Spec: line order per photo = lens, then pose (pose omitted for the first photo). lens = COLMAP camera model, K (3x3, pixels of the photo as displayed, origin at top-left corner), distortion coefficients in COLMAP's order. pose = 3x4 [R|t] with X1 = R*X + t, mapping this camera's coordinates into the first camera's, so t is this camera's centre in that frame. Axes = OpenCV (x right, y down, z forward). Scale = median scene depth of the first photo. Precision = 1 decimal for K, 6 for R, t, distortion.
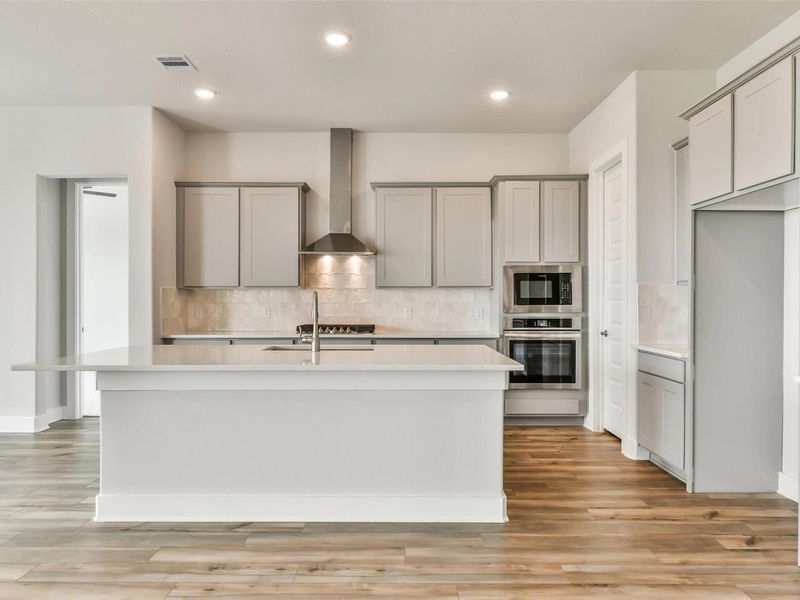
lens RADIAL K [[568.6, 0, 400.0], [0, 568.6, 300.0], [0, 0, 1]] dist [-0.004722, -0.003674]
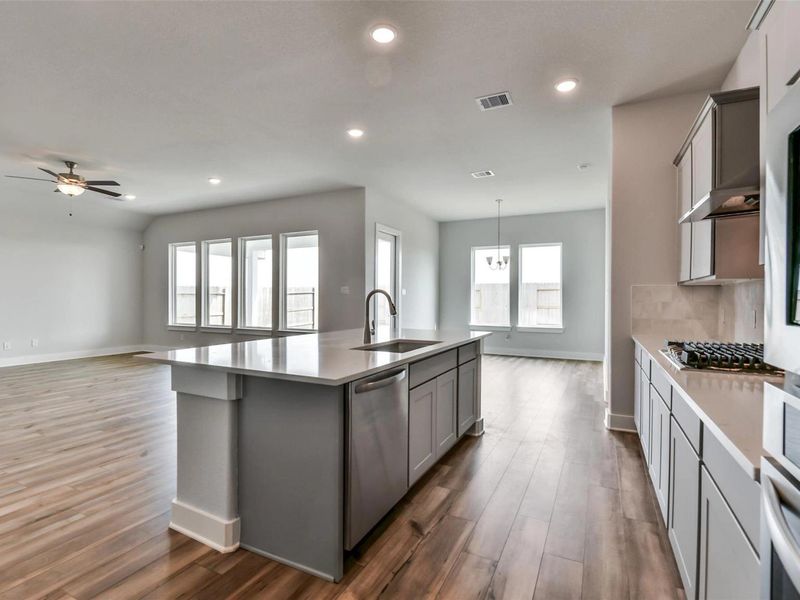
lens RADIAL K [[400.3, 0, 400.0], [0, 400.3, 300.0], [0, 0, 1]] dist [-0.005316, -0.000609]
pose [[-0.445924, 0.000573, -0.895071, 0.354045], [-0.004505, 0.999986, 0.002885, 0.002633], [0.895059, 0.005319, -0.445915, 0.941778]]
